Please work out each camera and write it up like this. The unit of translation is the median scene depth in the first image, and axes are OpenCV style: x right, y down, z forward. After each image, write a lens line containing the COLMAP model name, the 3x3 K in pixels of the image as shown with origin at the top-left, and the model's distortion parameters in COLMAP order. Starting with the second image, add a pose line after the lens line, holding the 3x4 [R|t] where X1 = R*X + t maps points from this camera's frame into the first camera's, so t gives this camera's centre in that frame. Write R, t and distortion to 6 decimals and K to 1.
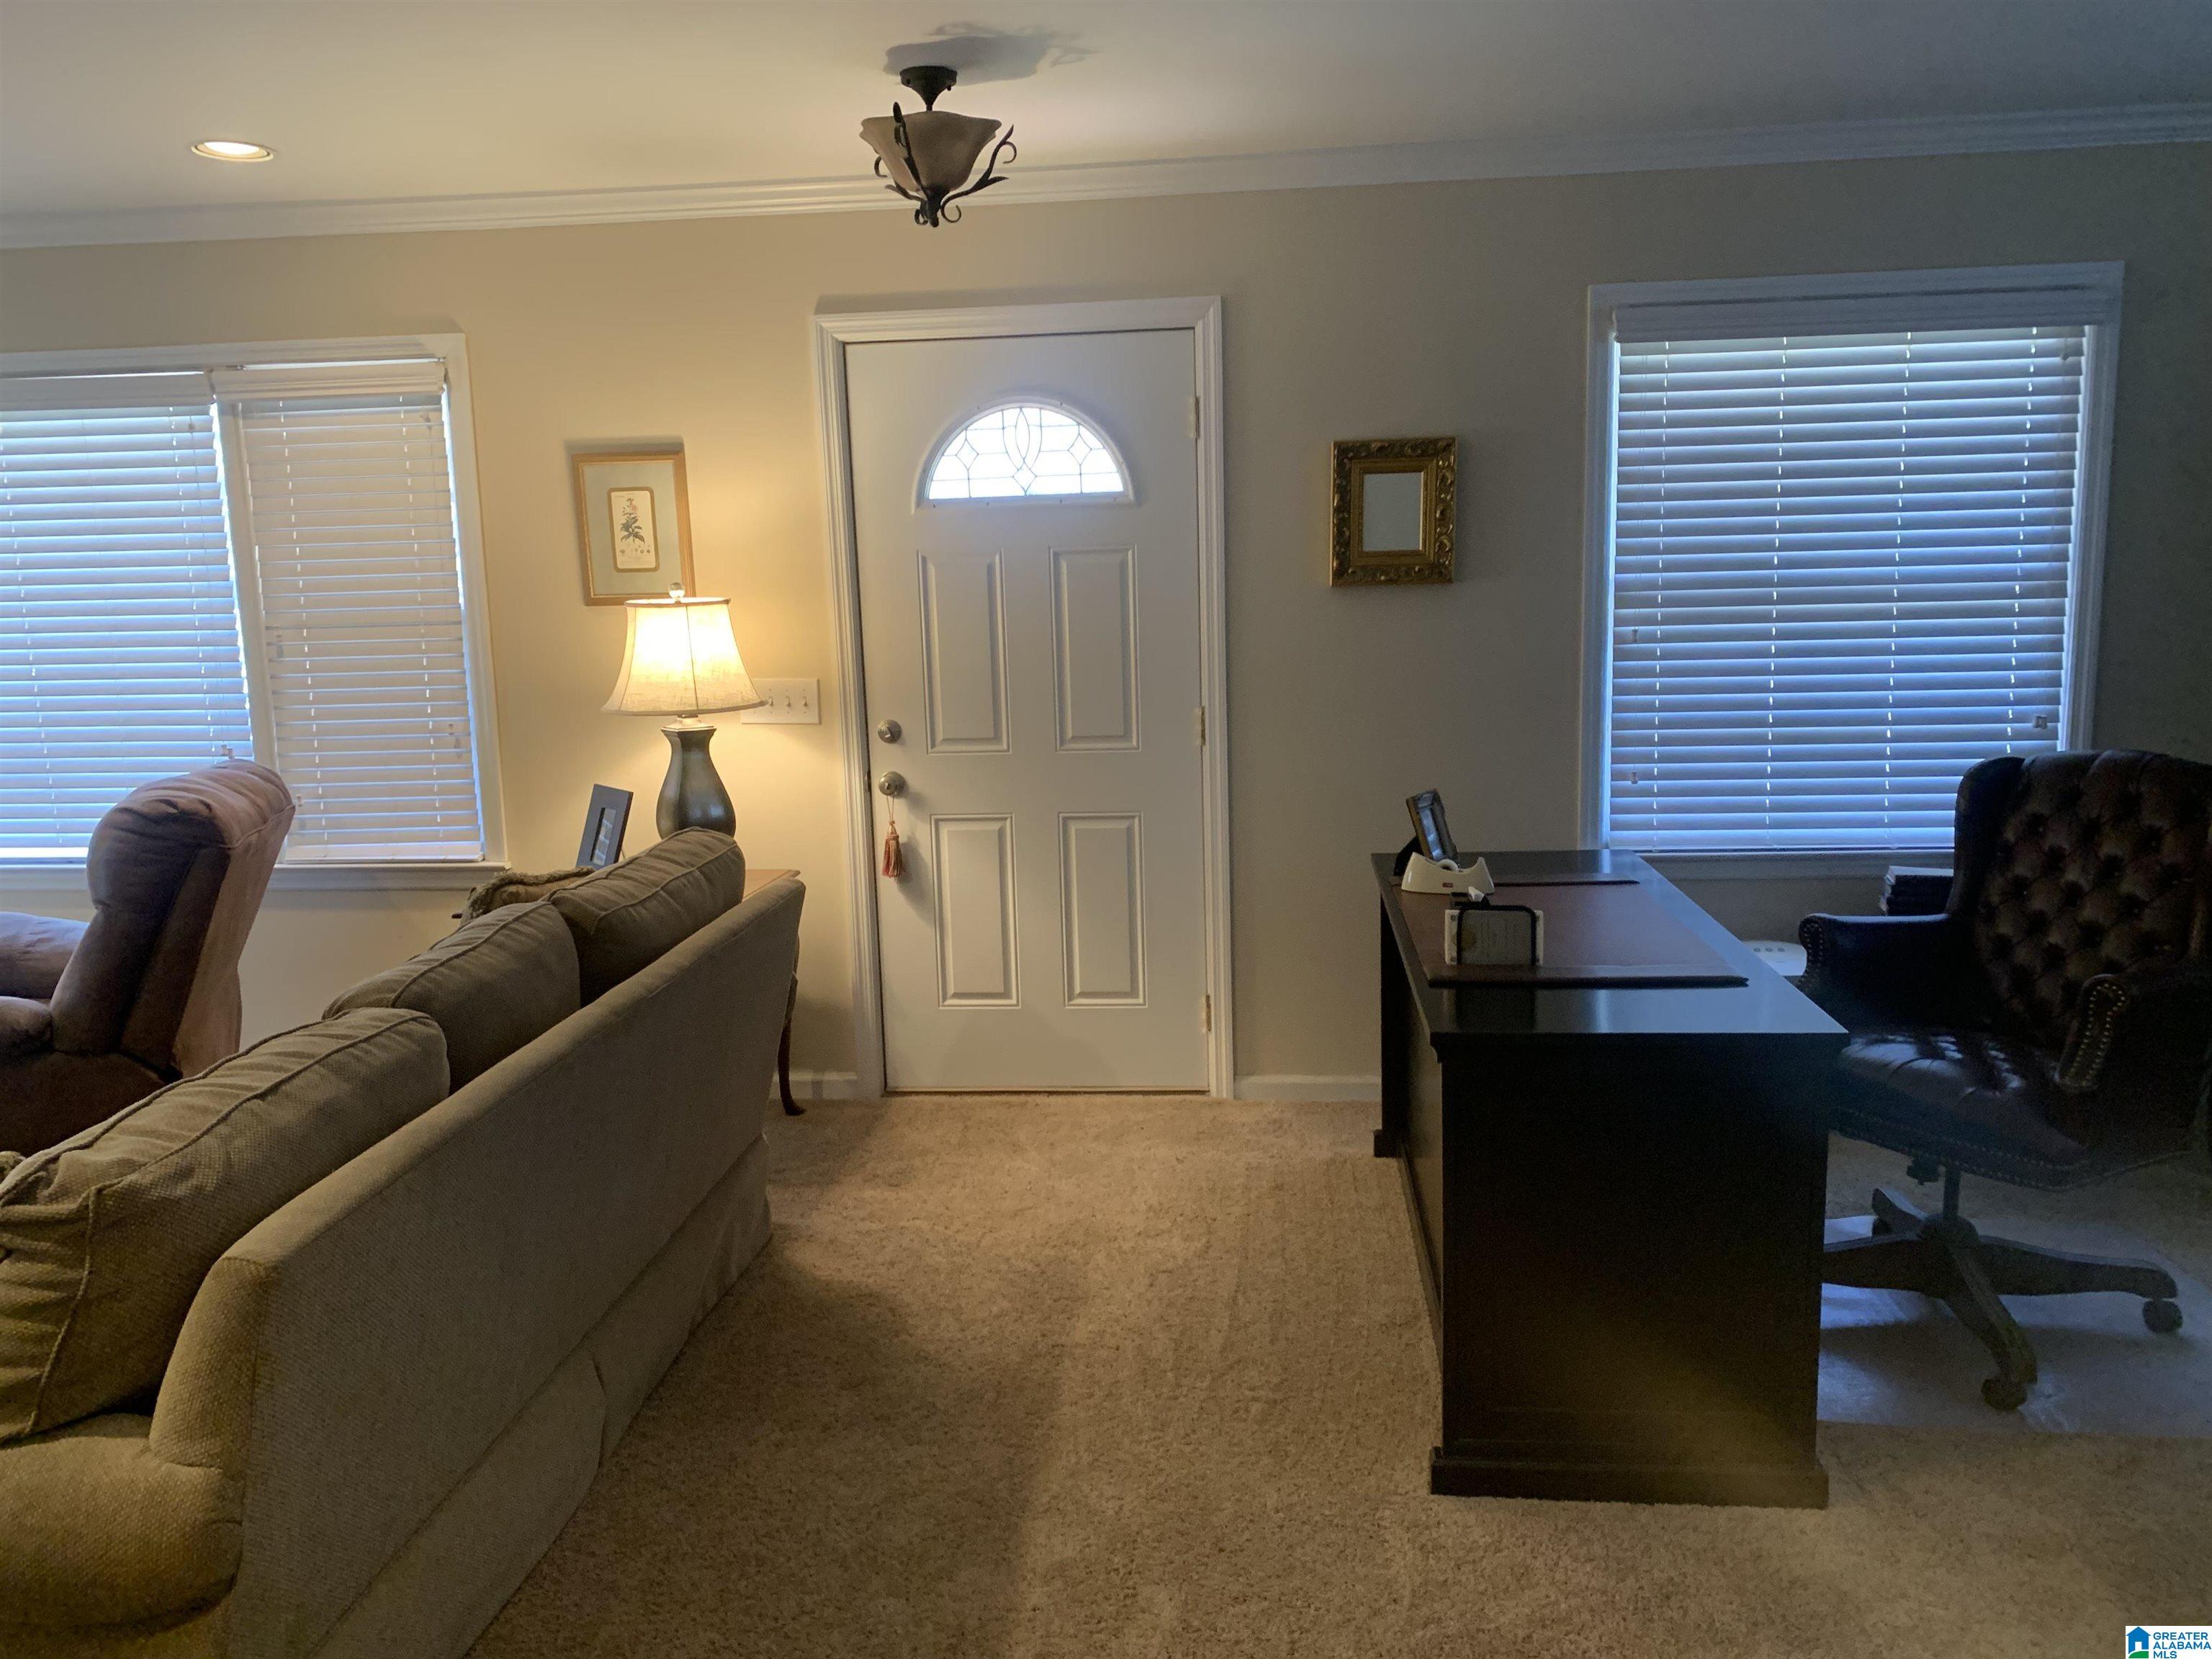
lens RADIAL K [[1671.0, 0, 1103.4], [0, 1671.0, 852.0], [0, 0, 1]] dist [0.094268, -0.155532]
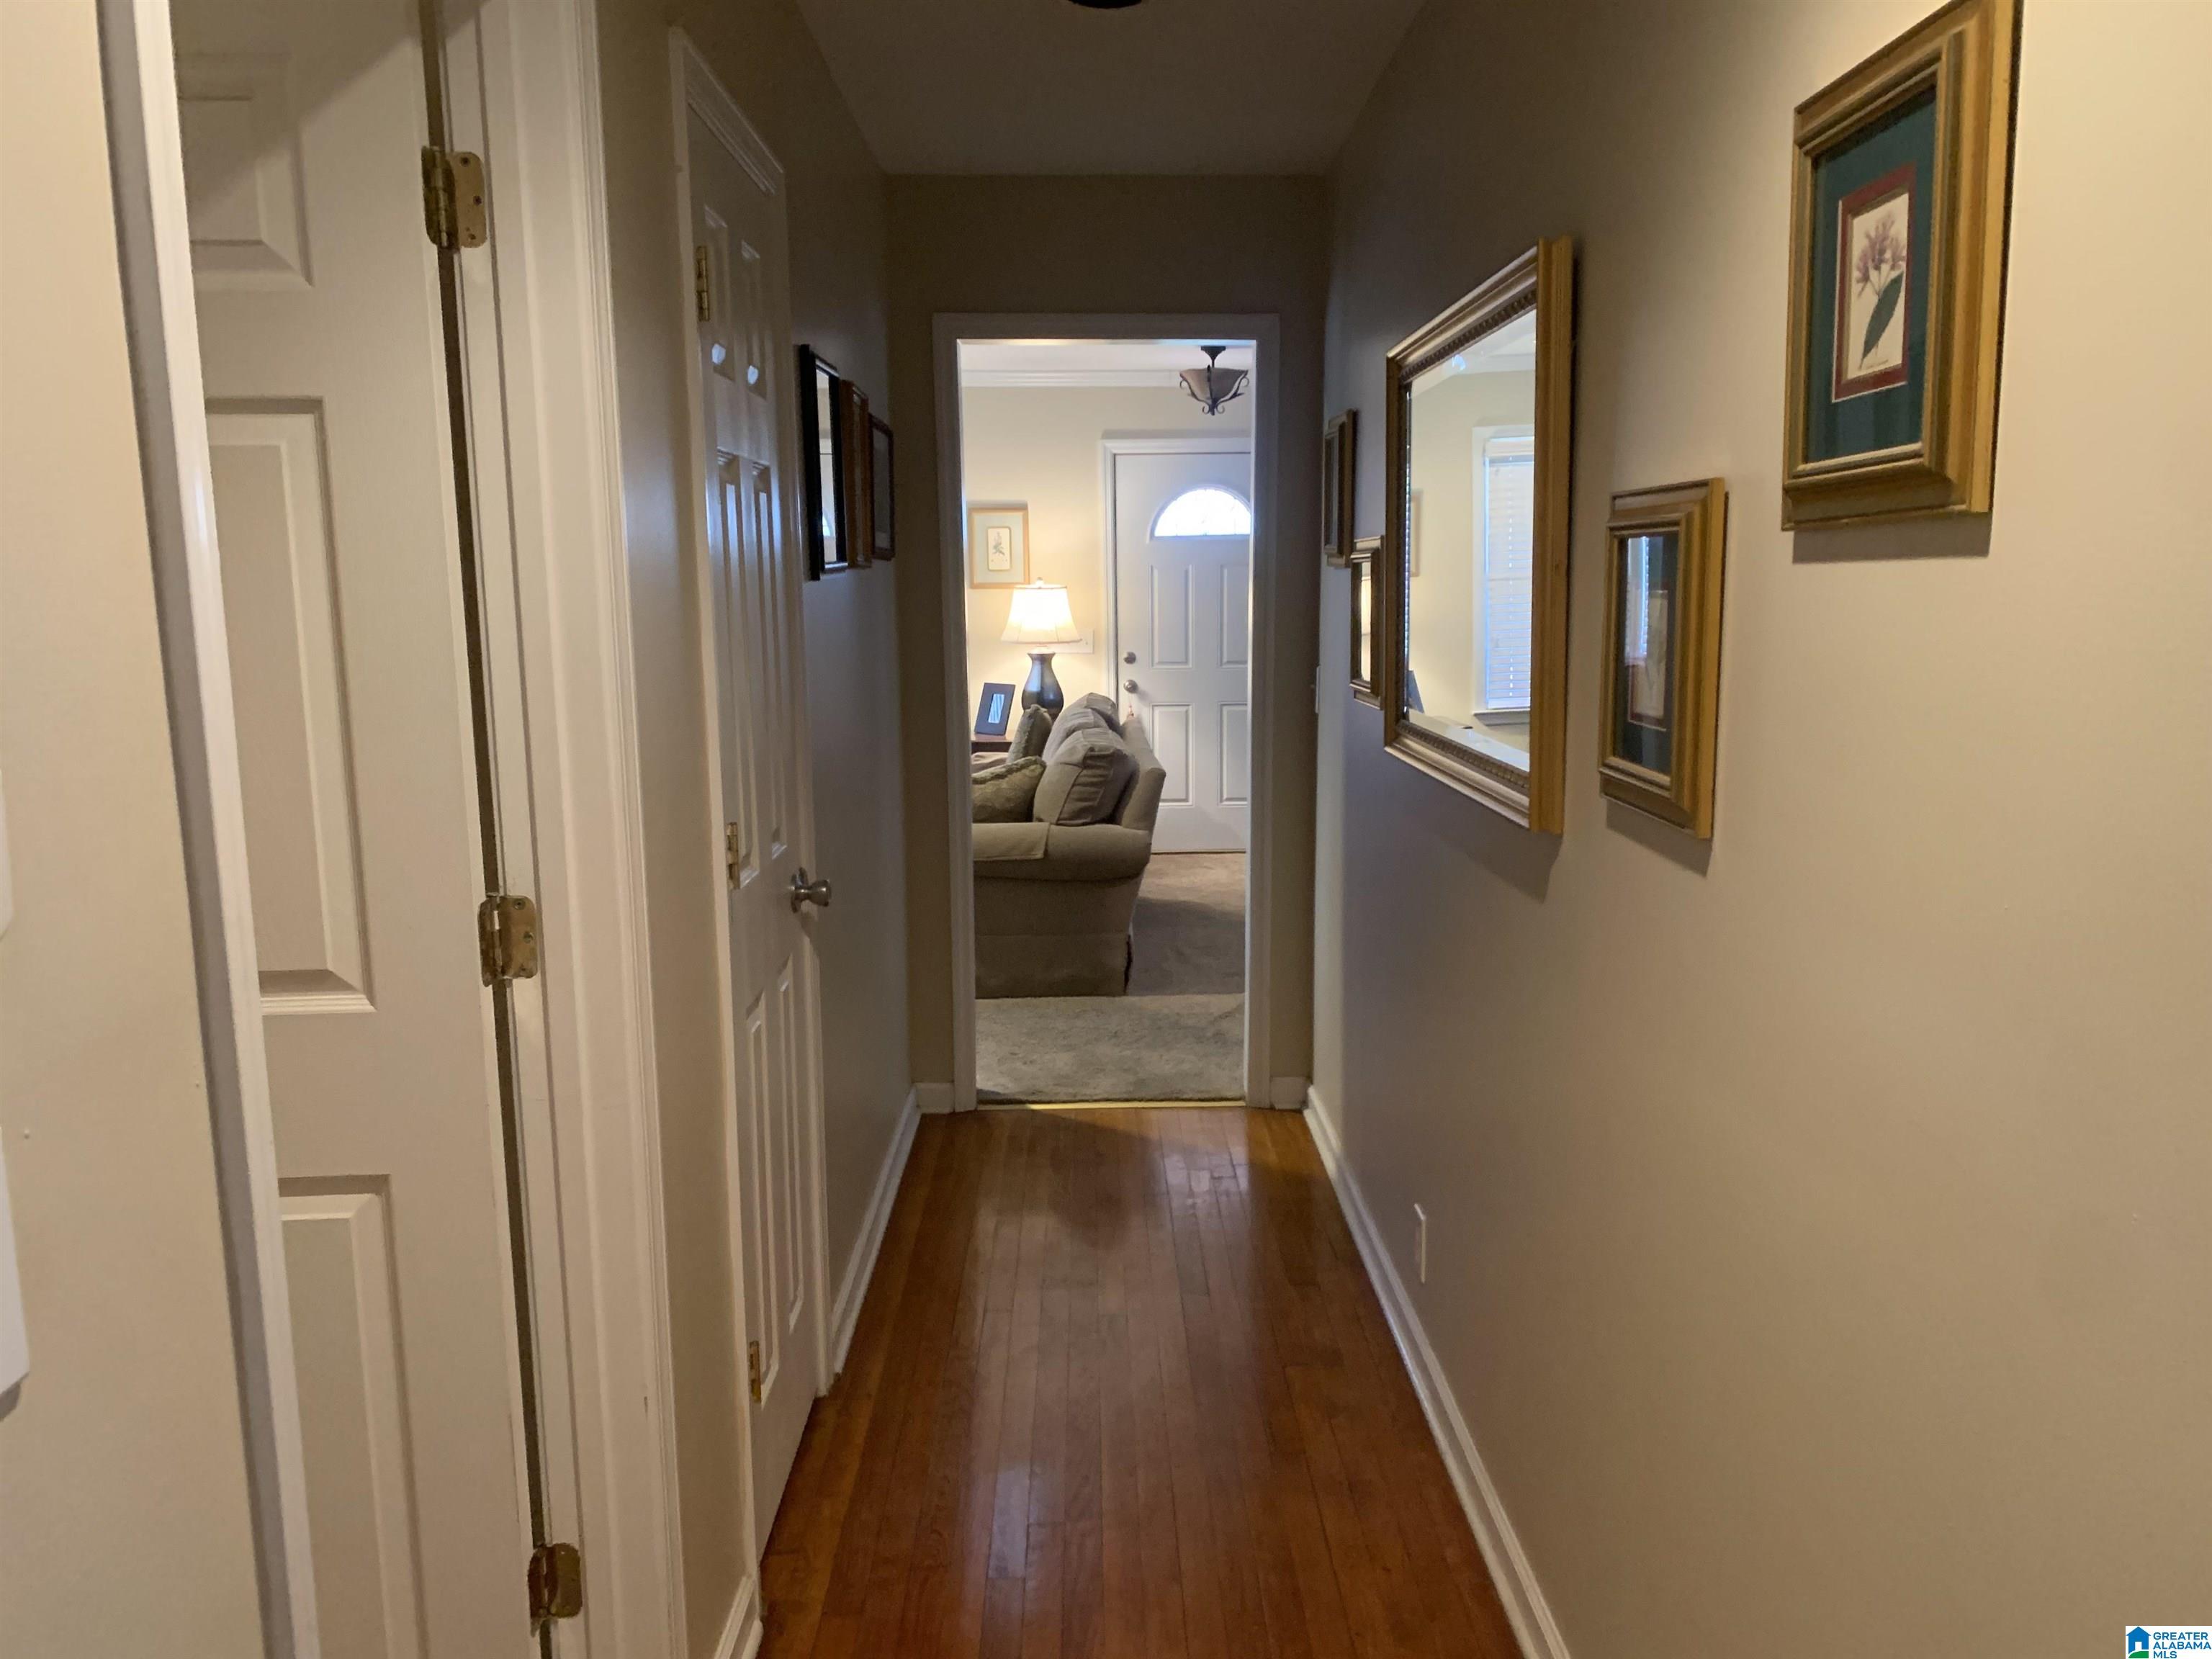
lens RADIAL K [[1658.3, 0, 1106.0], [0, 1658.3, 829.5], [0, 0, 1]] dist [0.018964, -0.008658]
pose [[0.994099, 0.001733, 0.108463, -0.366495], [0.000590, 0.999771, -0.021377, 0.165304], [-0.108475, 0.021315, 0.993871, -0.866347]]
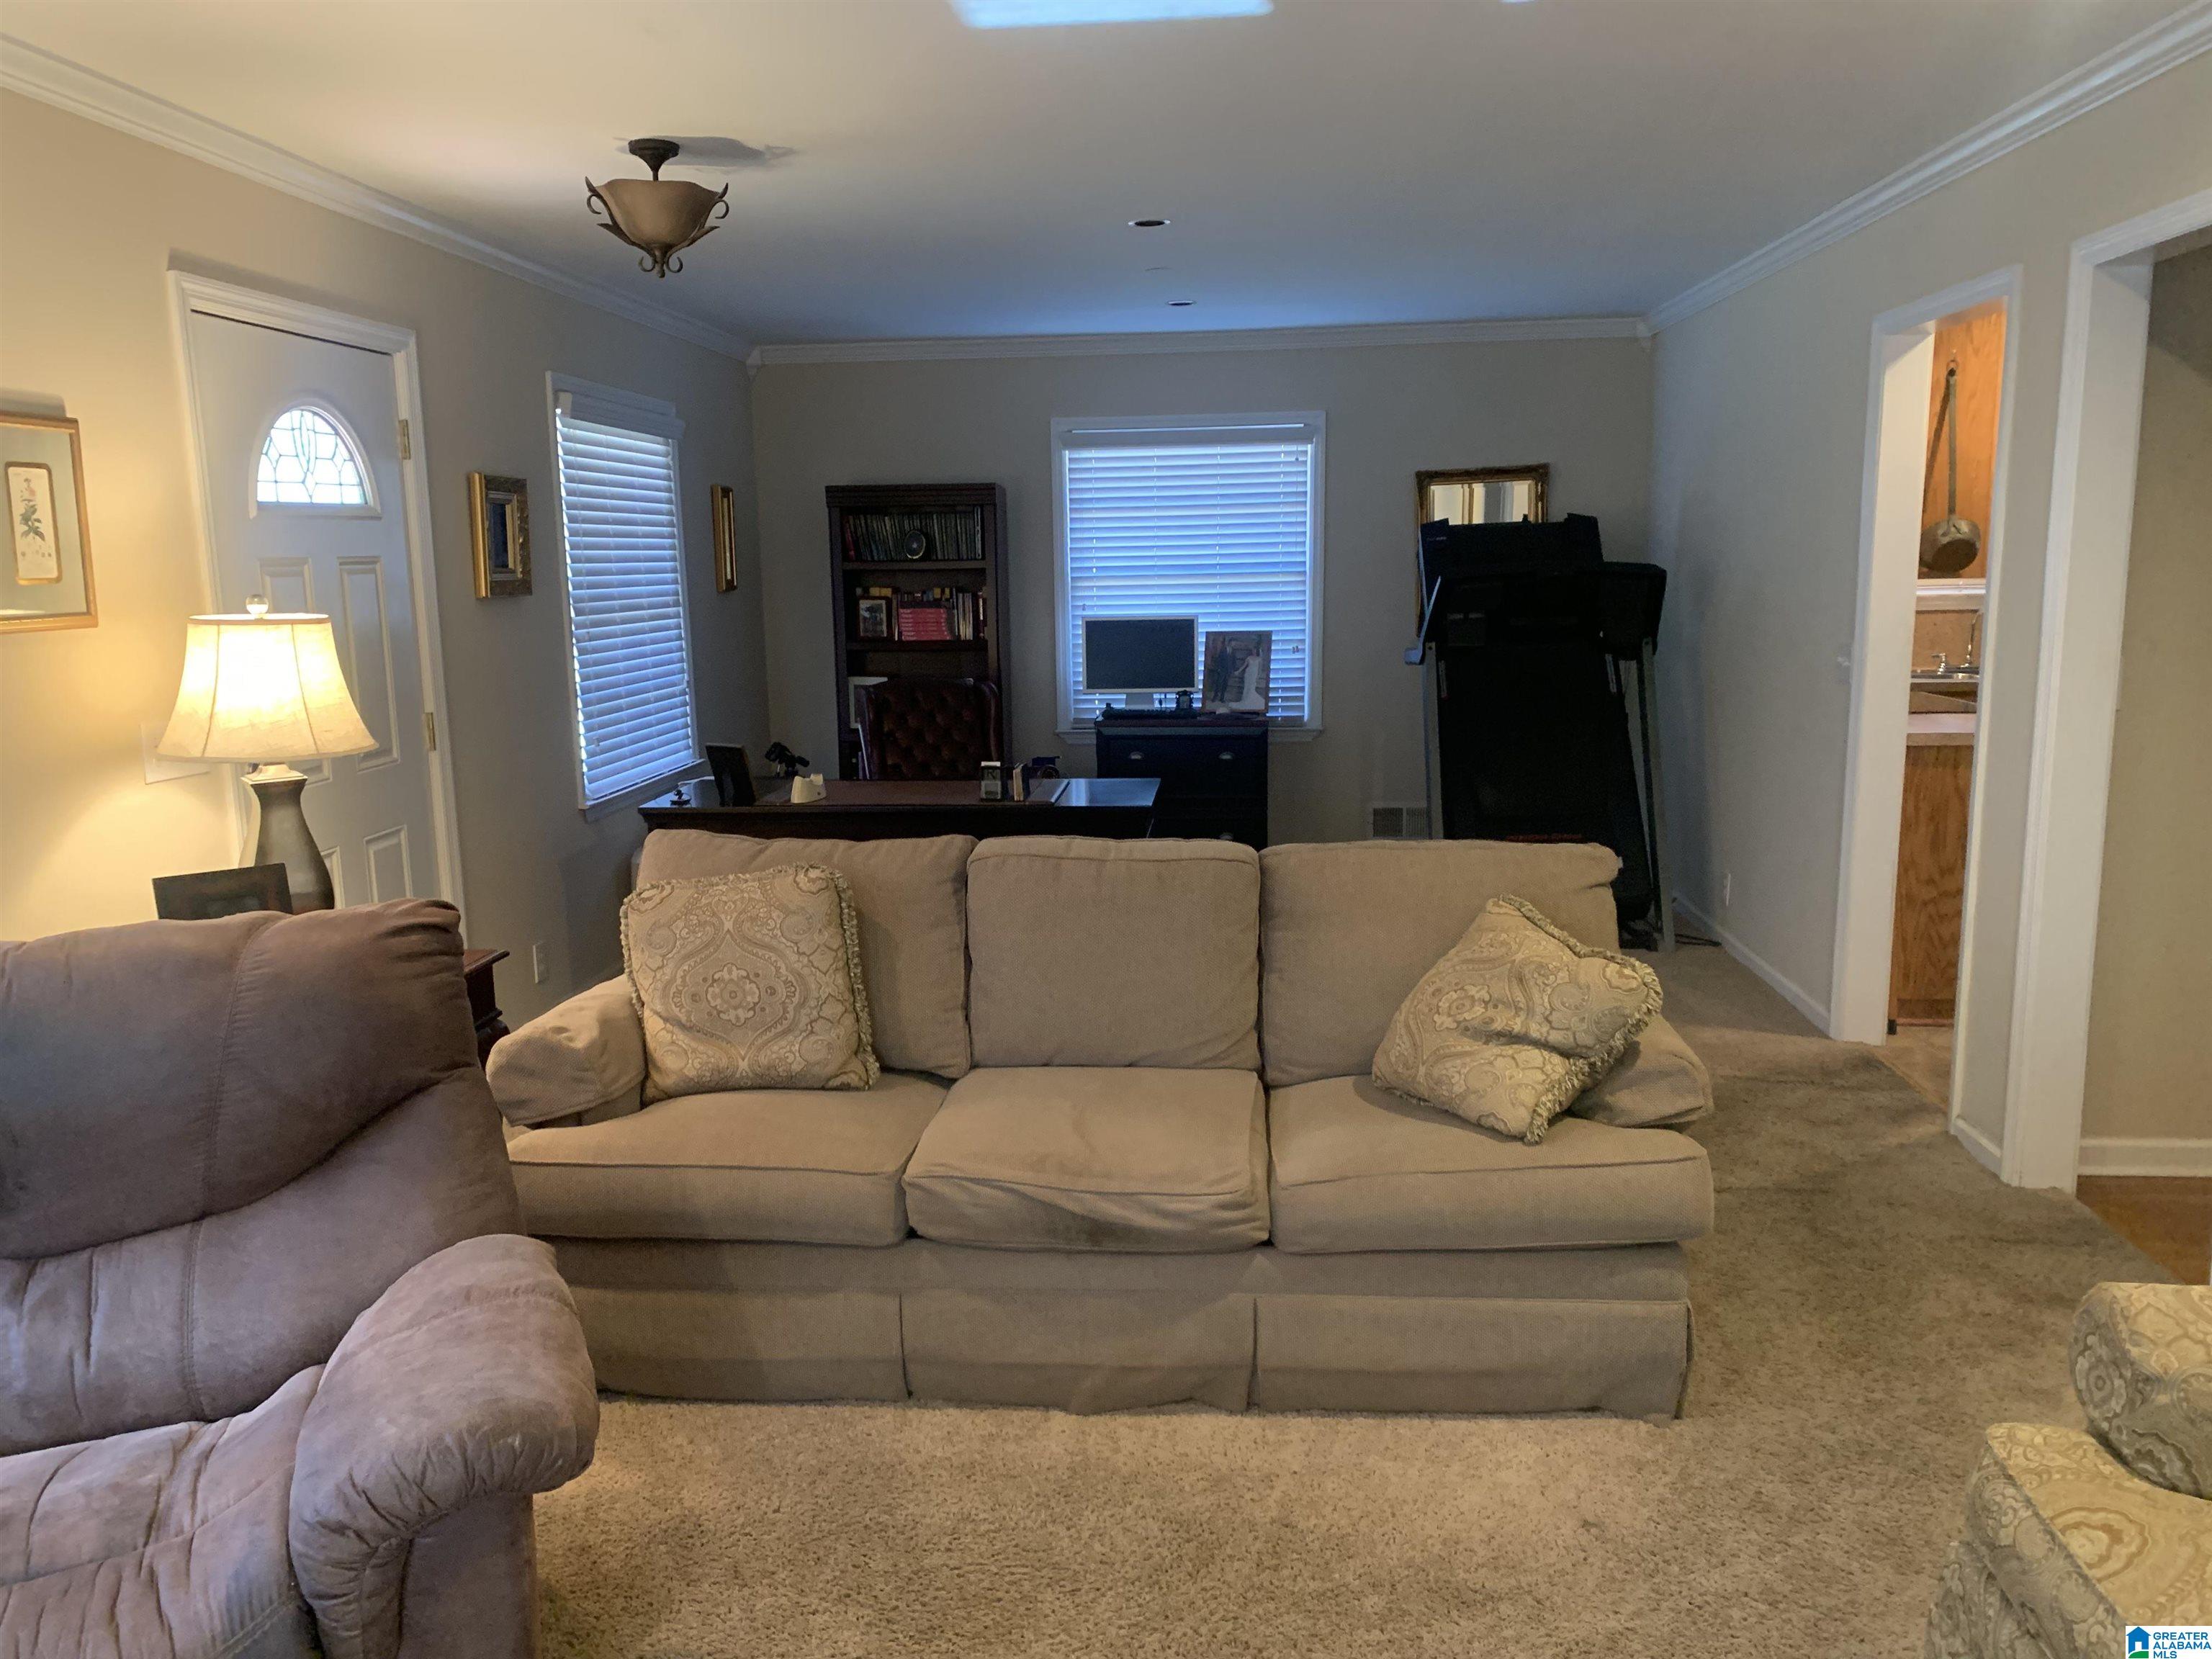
lens RADIAL K [[1658.3, 0, 1106.0], [0, 1658.3, 829.5], [0, 0, 1]] dist [0.018964, -0.008658]
pose [[-0.004006, -0.138900, 0.990298, -0.993363], [0.187234, 0.972689, 0.137188, -0.081555], [-0.982307, 0.185967, 0.022110, 0.584150]]
